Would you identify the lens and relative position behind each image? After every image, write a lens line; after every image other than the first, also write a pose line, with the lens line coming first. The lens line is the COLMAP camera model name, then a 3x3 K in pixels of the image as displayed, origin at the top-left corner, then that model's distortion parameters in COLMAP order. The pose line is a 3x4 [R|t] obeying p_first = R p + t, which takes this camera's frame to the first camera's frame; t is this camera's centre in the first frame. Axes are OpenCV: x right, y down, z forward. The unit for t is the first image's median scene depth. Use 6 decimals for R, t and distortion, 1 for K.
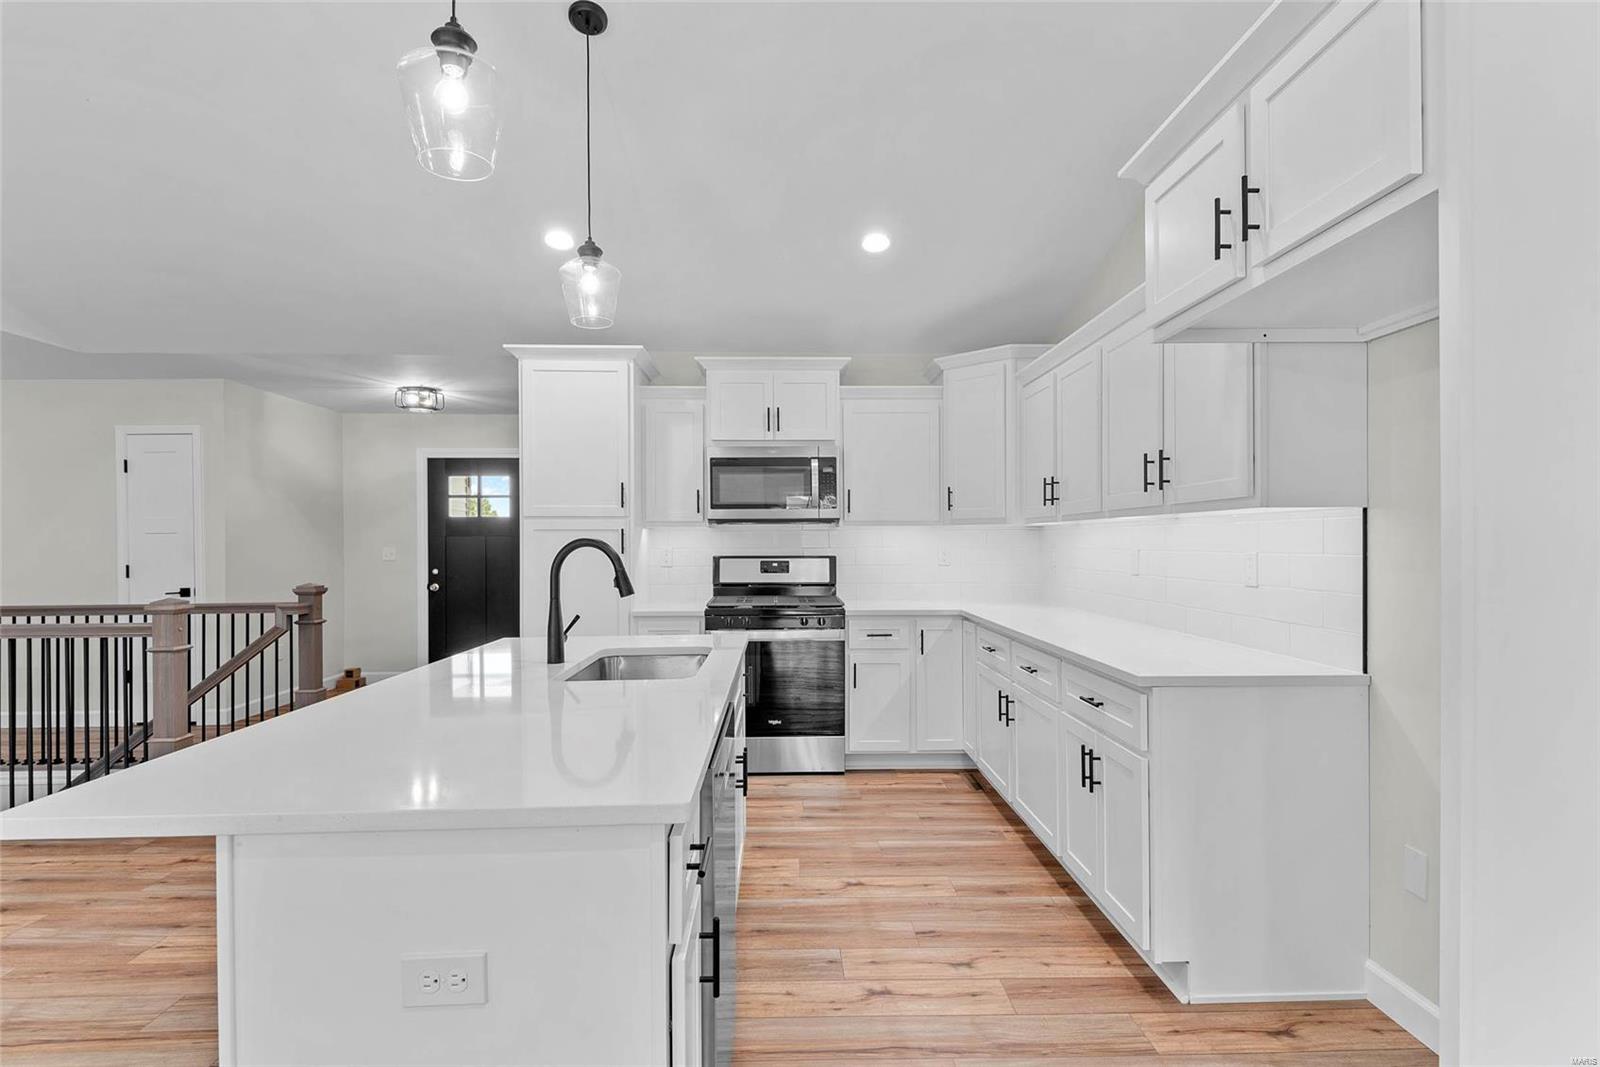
lens RADIAL K [[803.8, 0, 795.1], [0, 803.8, 553.6], [0, 0, 1]] dist [0.020131, 0.000731]
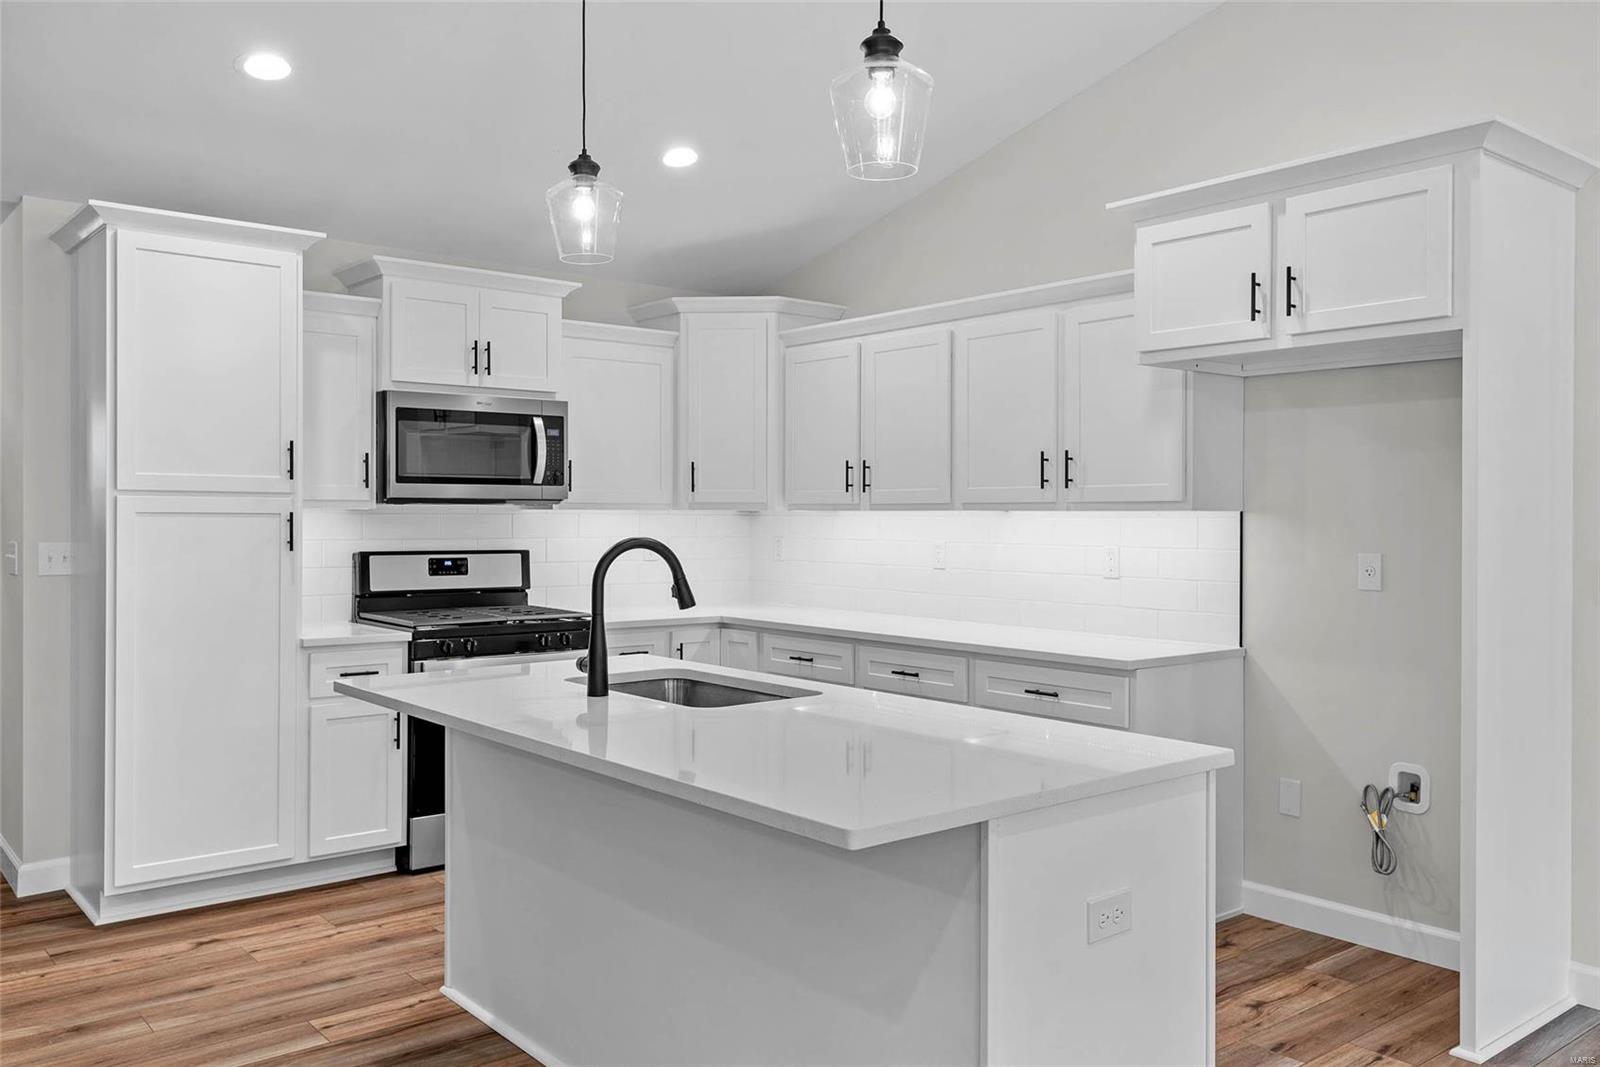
lens RADIAL K [[1280.9, 0, 802.8], [0, 1280.9, 533.8], [0, 0, 1]] dist [0.067372, 0.004220]
pose [[0.787680, -0.002474, 0.616080, -0.501614], [0.002160, 0.999997, 0.001254, -0.013308], [-0.616081, 0.000343, 0.787682, -0.062600]]
